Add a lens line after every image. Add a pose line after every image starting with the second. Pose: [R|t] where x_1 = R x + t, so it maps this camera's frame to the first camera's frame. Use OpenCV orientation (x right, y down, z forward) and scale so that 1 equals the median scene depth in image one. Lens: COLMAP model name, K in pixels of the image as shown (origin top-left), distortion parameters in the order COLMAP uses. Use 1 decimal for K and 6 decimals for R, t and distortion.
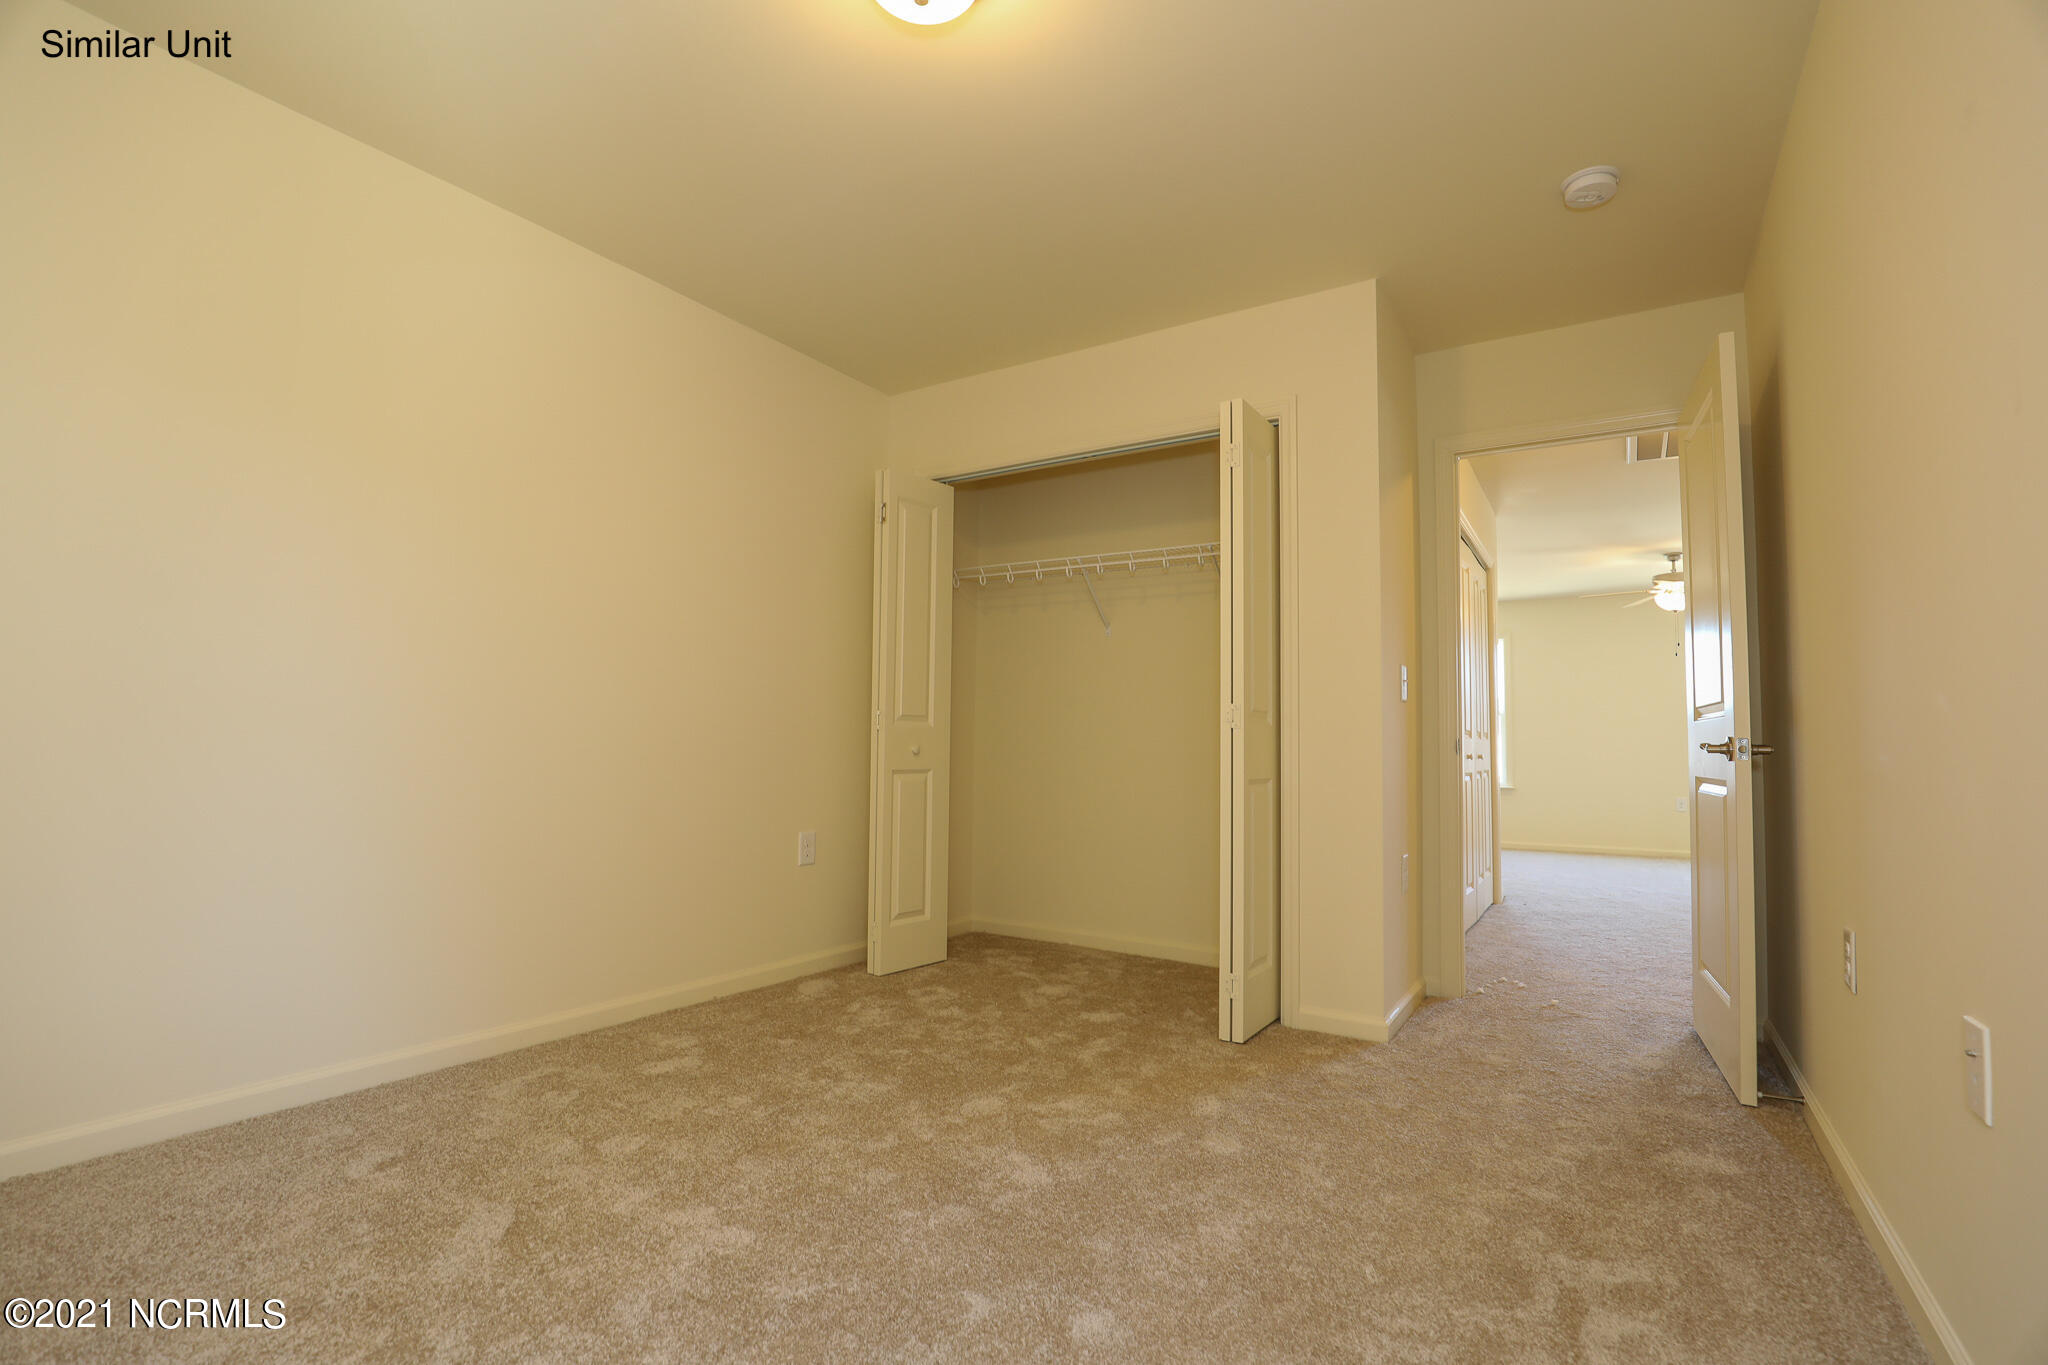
lens RADIAL K [[940.5, 0, 1052.9], [0, 940.5, 686.0], [0, 0, 1]] dist [-0.020468, -0.000288]
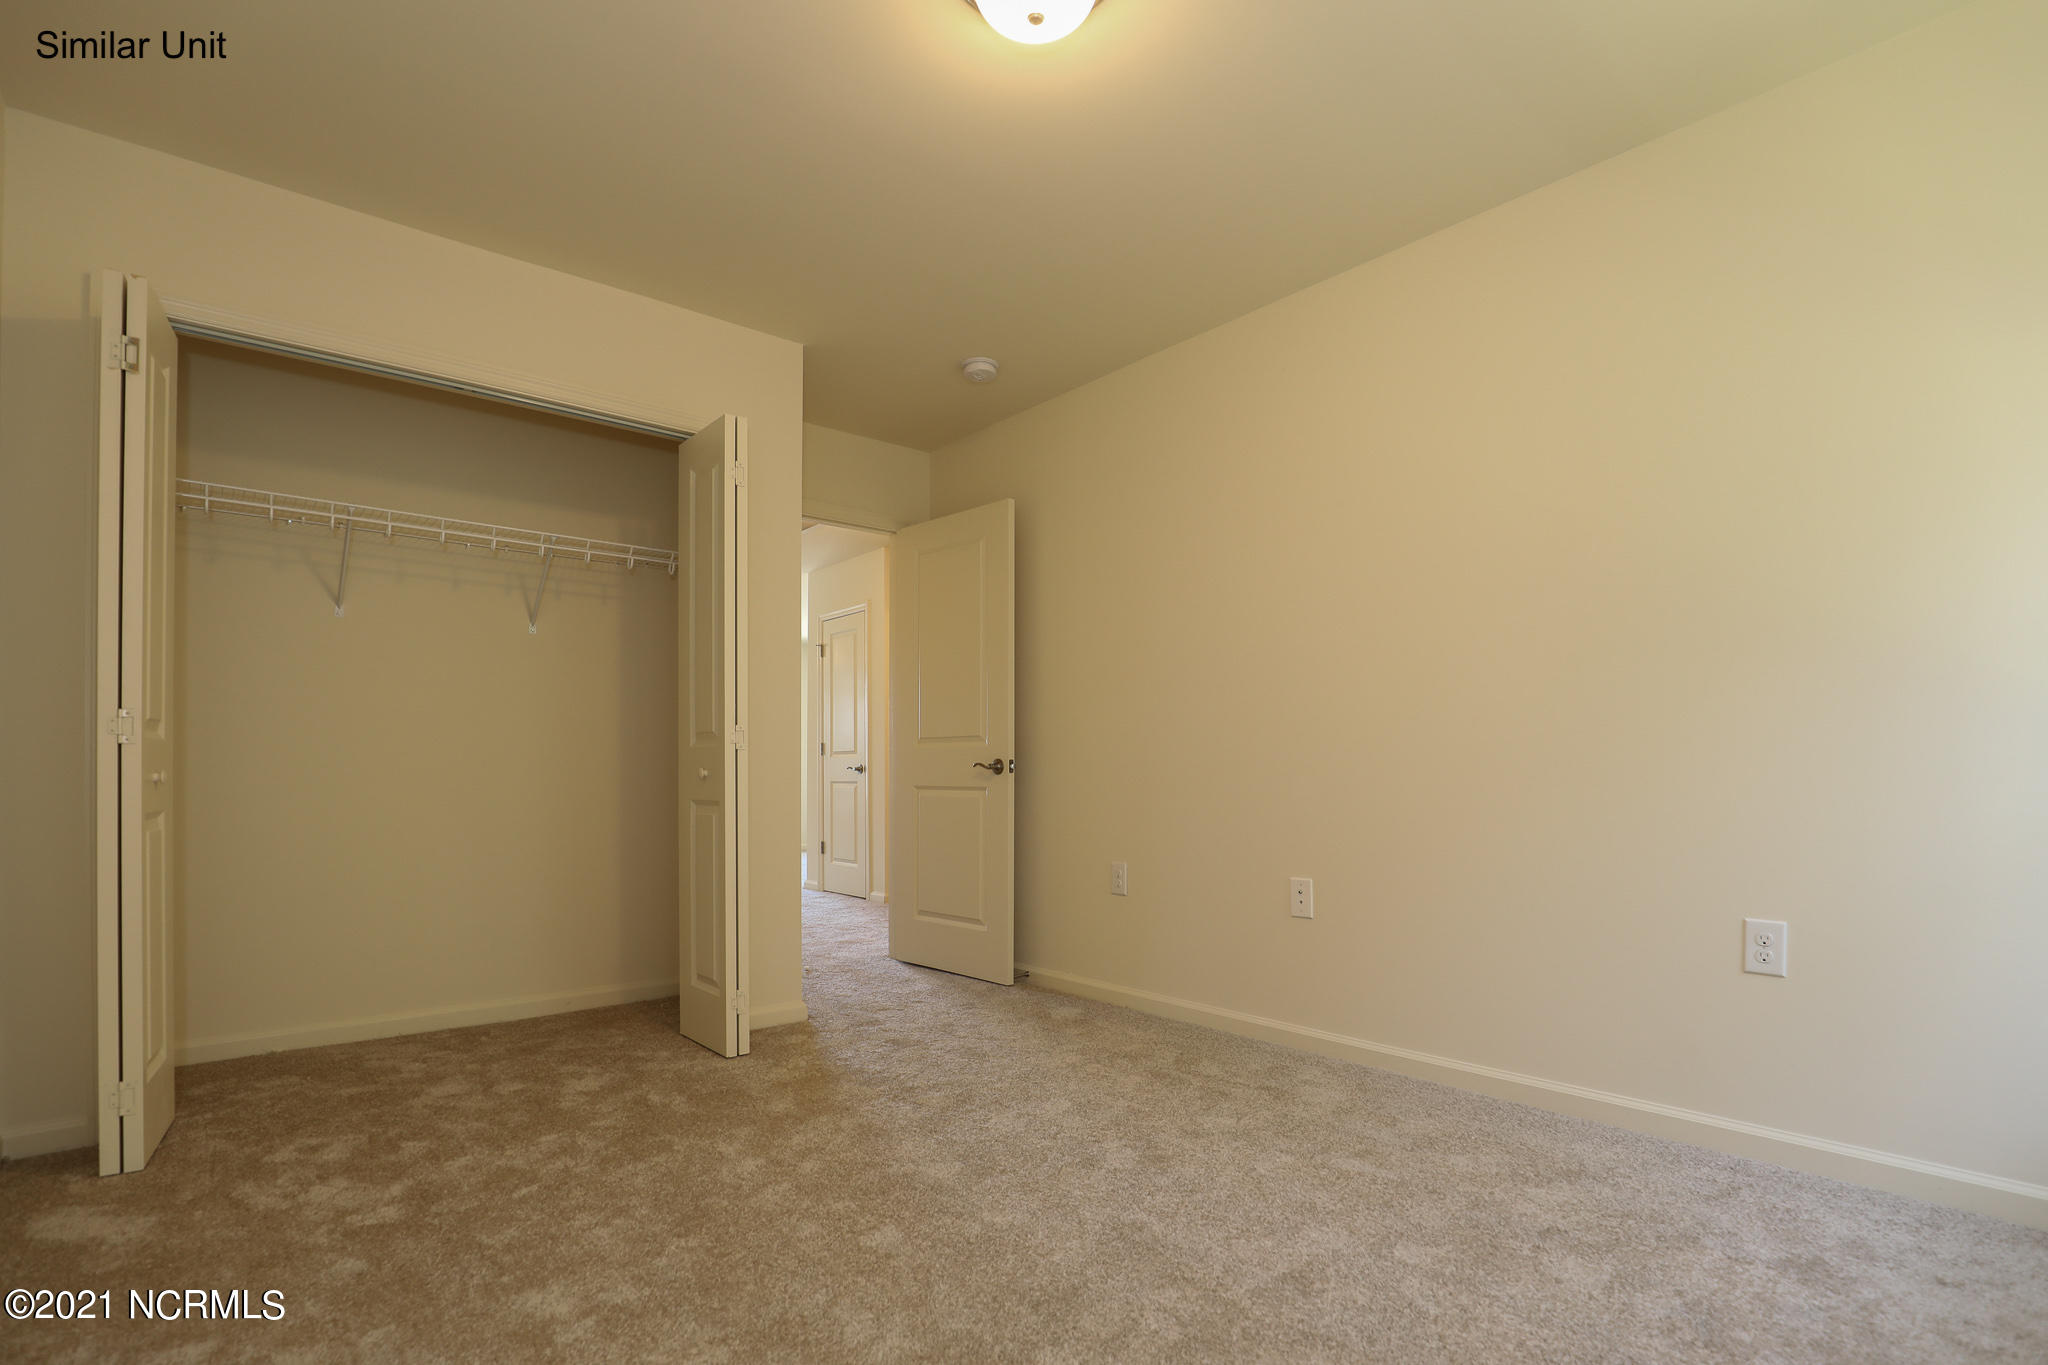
lens RADIAL K [[919.5, 0, 1021.6], [0, 919.5, 769.1], [0, 0, 1]] dist [-0.000414, -0.012415]
pose [[0.342867, -0.013718, 0.939284, -0.563609], [-0.057233, 0.997731, 0.035463, 0.011627], [-0.937639, -0.065917, 0.341304, 0.338480]]
